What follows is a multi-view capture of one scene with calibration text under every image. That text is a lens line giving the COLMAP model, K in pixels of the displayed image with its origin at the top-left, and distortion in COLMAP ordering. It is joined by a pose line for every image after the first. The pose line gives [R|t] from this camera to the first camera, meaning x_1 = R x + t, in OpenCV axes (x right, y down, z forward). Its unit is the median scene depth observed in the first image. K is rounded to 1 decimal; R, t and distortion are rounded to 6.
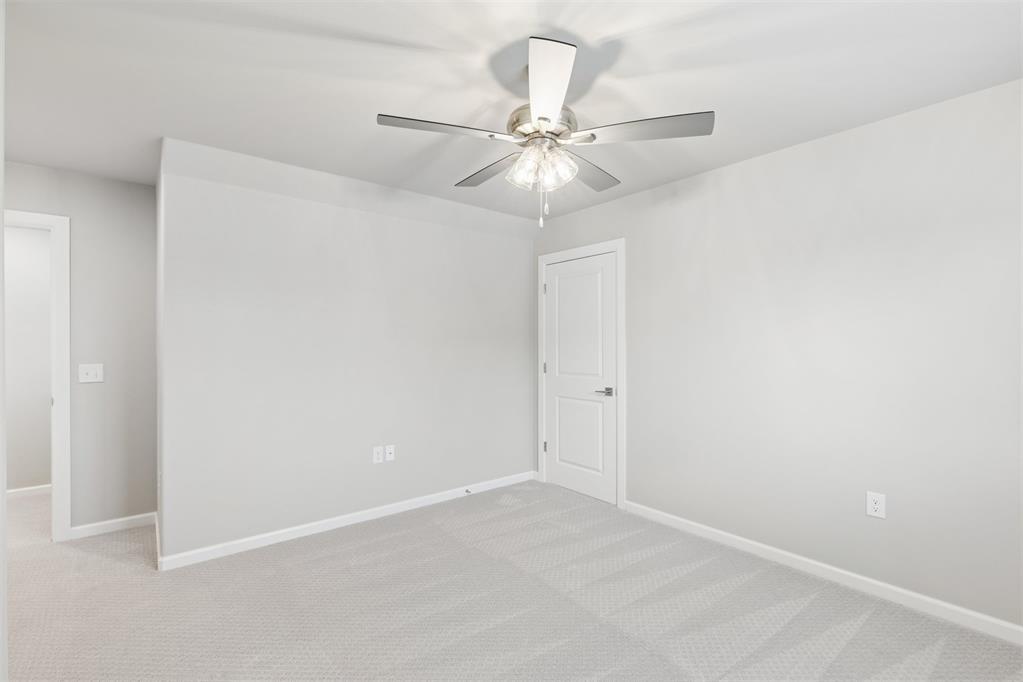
lens RADIAL K [[460.0, 0, 511.5], [0, 460.0, 341.0], [0, 0, 1]] dist [-0.000586, -0.000039]
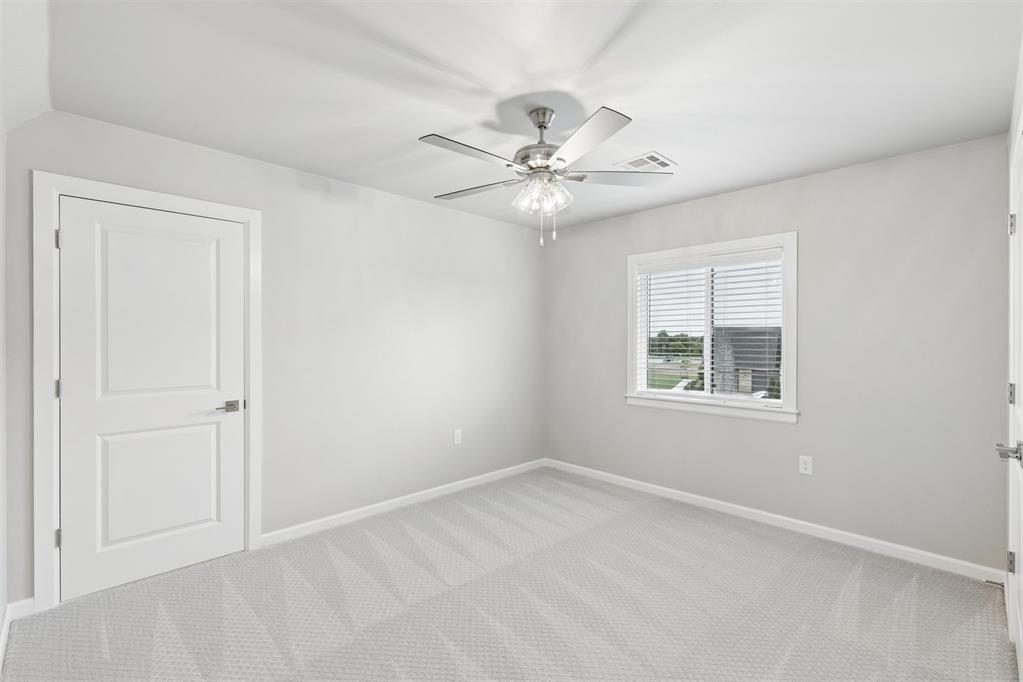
lens RADIAL K [[458.4, 0, 511.5], [0, 458.4, 341.0], [0, 0, 1]] dist [-0.000580, 0.000408]
pose [[-0.096956, 0.000166, 0.995289, -0.595710], [-0.004147, 0.999991, -0.000571, 0.002048], [-0.995280, -0.004183, -0.096954, 0.634775]]
